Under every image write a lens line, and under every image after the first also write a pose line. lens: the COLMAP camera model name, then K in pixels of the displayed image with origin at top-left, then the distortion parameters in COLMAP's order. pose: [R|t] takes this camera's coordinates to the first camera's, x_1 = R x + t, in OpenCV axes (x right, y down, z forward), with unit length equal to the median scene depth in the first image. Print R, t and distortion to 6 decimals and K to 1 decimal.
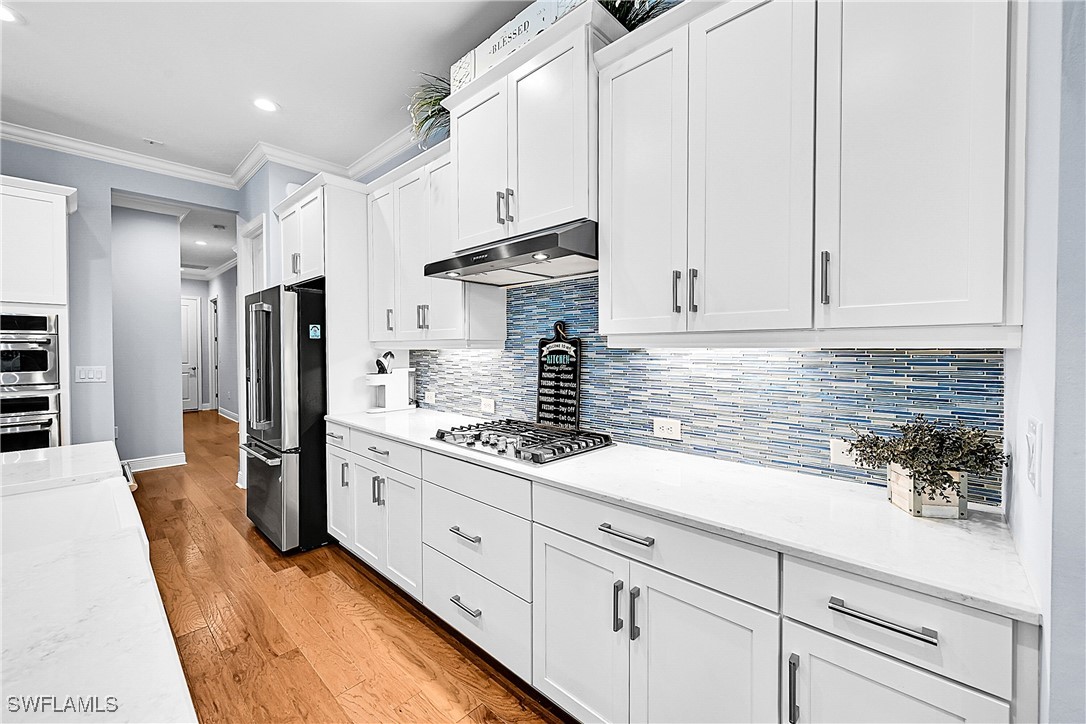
lens RADIAL K [[436.0, 0, 542.0], [0, 436.0, 356.7], [0, 0, 1]] dist [0.000828, 0.000124]
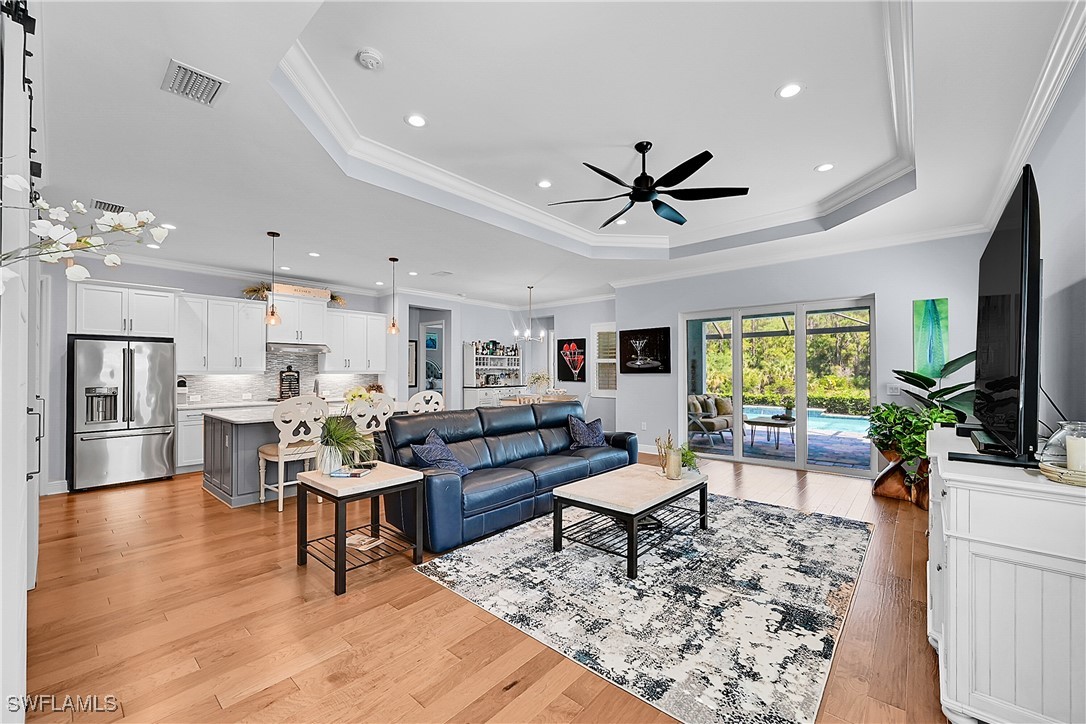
lens RADIAL K [[438.6, 0, 545.2], [0, 438.6, 368.1], [0, 0, 1]] dist [0.000331, -0.000074]
pose [[-0.036871, 0.012130, 0.999246, -3.157438], [0.022913, 0.999674, -0.011289, 0.016038], [-0.999057, 0.022479, -0.037137, -0.755658]]
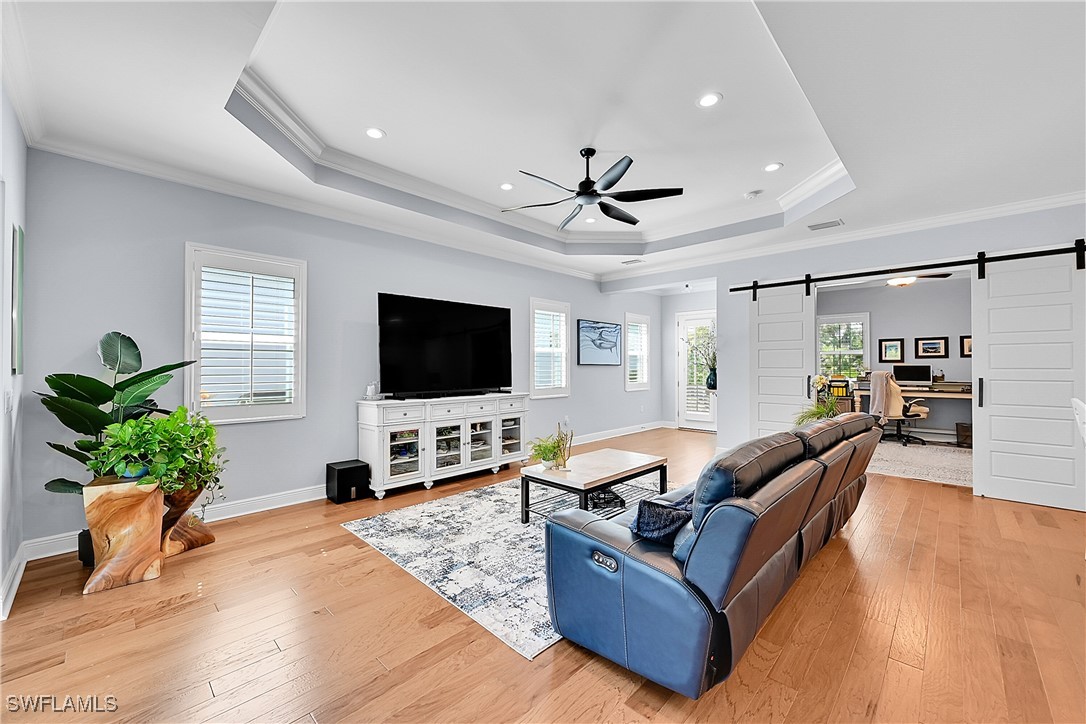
lens RADIAL K [[428.5, 0, 547.3], [0, 428.5, 362.8], [0, 0, 1]] dist [0.000058, 0.000150]
pose [[-0.000388, -0.002604, -0.999997, -0.042735], [-0.020845, 0.999779, -0.002595, 0.022336], [0.999783, 0.020844, -0.000442, -1.310584]]
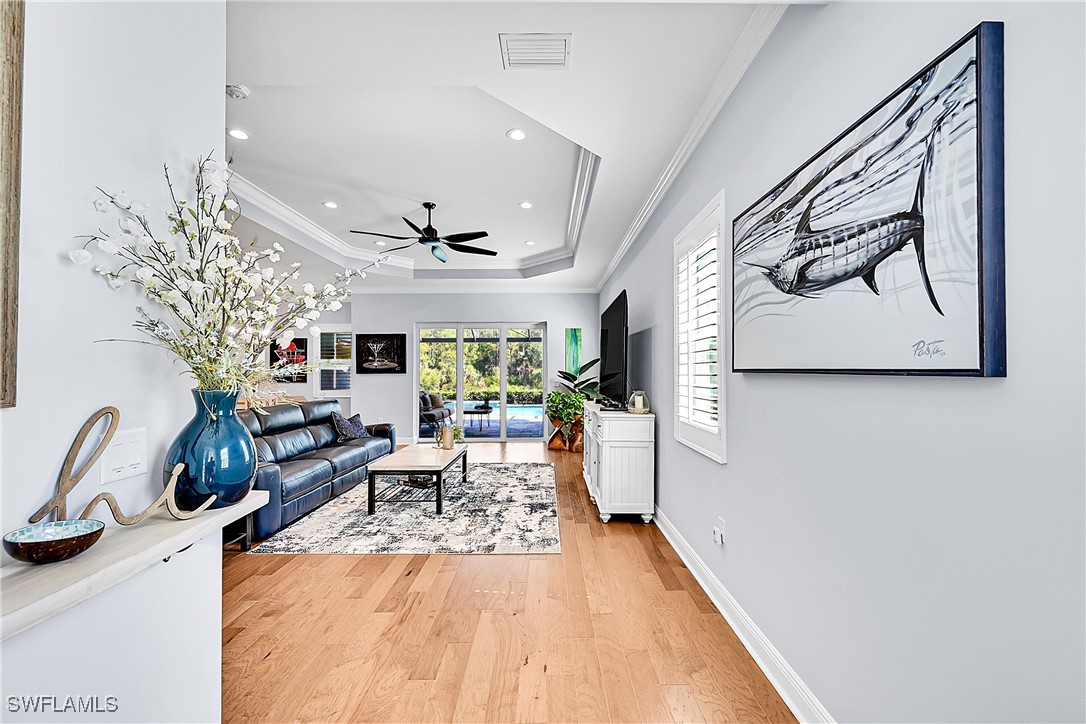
lens RADIAL K [[439.3, 0, 560.3], [0, 439.3, 366.9], [0, 0, 1]] dist [0.000234, 0.000046]
pose [[-0.701329, 0.012327, 0.712731, -3.551802], [0.019934, 0.999799, 0.002324, 0.002905], [-0.712559, 0.015838, -0.701434, -0.145429]]
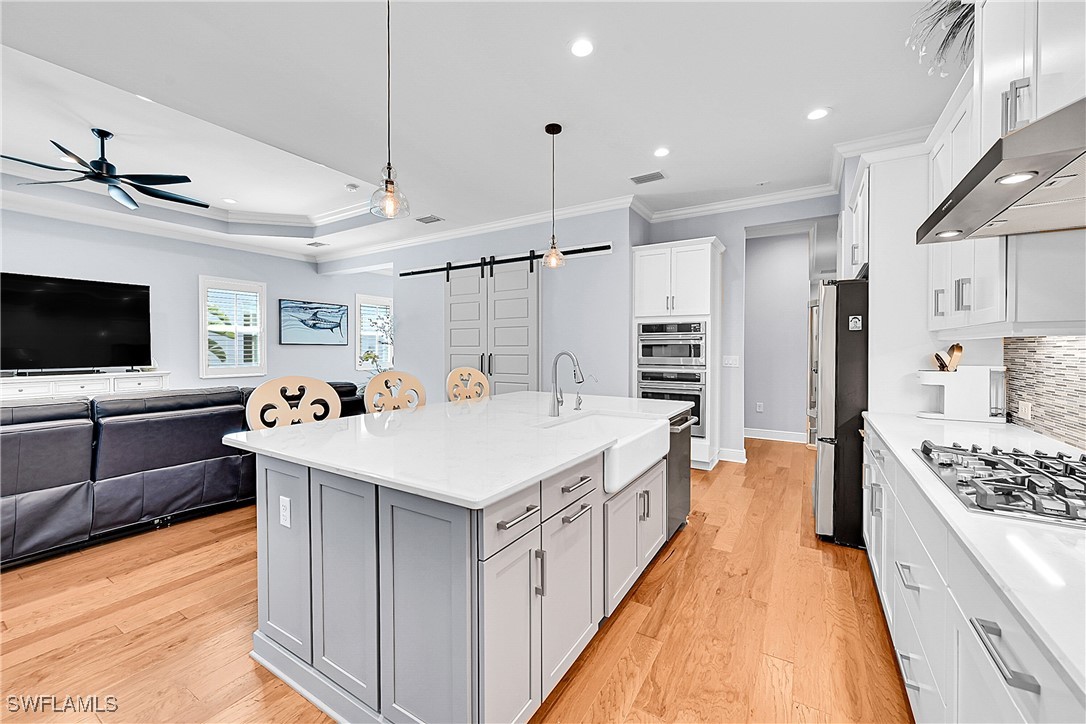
lens RADIAL K [[427.6, 0, 543.1], [0, 427.6, 355.1], [0, 0, 1]] dist [0.003778, 0.000290]
pose [[0.204411, 0.019153, -0.978698, 0.329013], [-0.020587, 0.999672, 0.015264, 0.016387], [0.978669, 0.017029, 0.204738, 0.161311]]
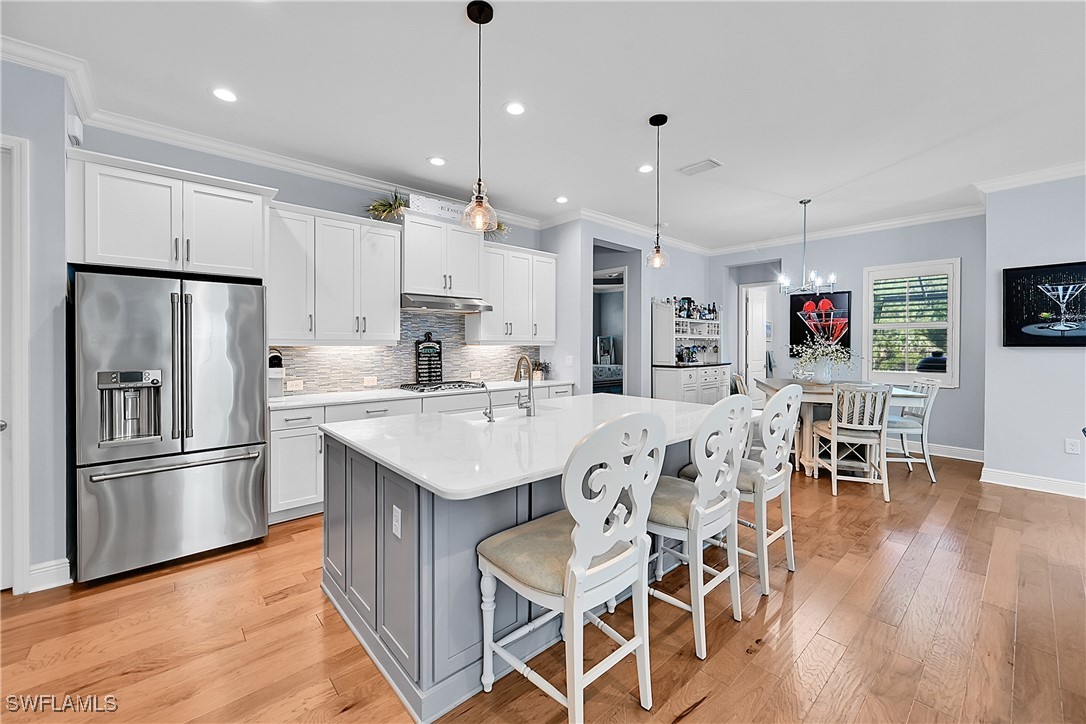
lens RADIAL K [[433.2, 0, 542.8], [0, 433.2, 348.0], [0, 0, 1]] dist [-0.000553, 0.000257]
pose [[0.084915, -0.005528, 0.996373, -1.864979], [0.019042, 0.999811, 0.003924, -0.004656], [-0.996206, 0.018640, 0.085005, 0.272912]]
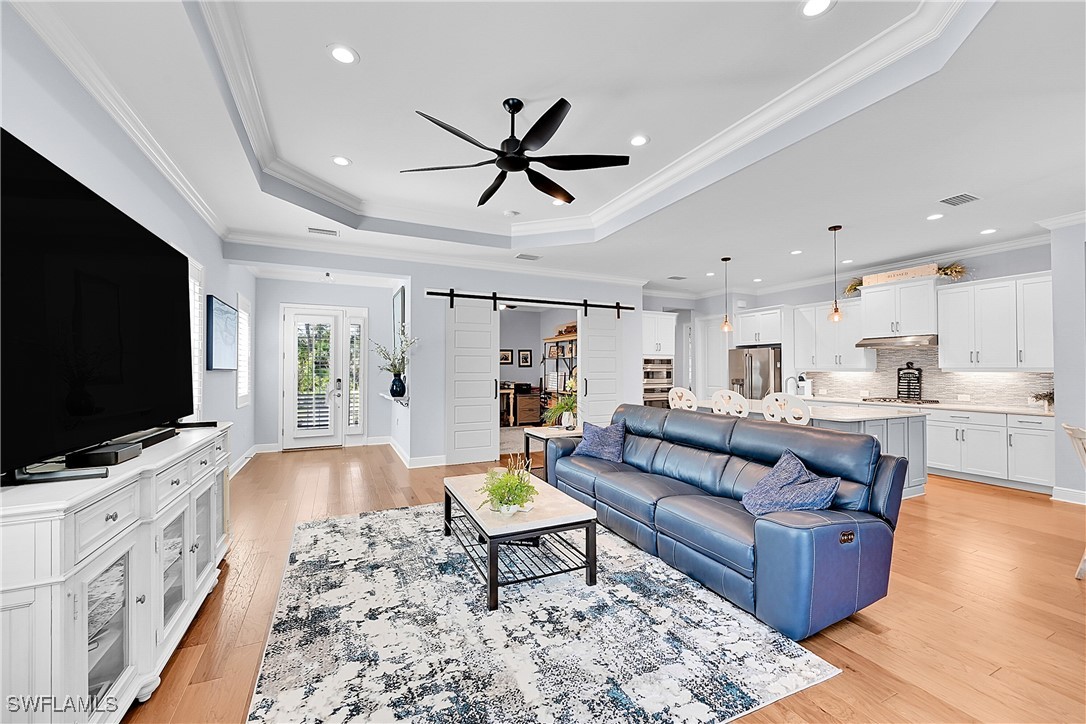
lens RADIAL K [[428.5, 0, 547.3], [0, 428.5, 362.8], [0, 0, 1]] dist [0.000058, 0.000150]
pose [[0.932775, -0.001577, -0.360456, -1.087144], [-0.011103, 0.999390, -0.033104, 0.038860], [0.360288, 0.034881, 0.932189, -2.305813]]
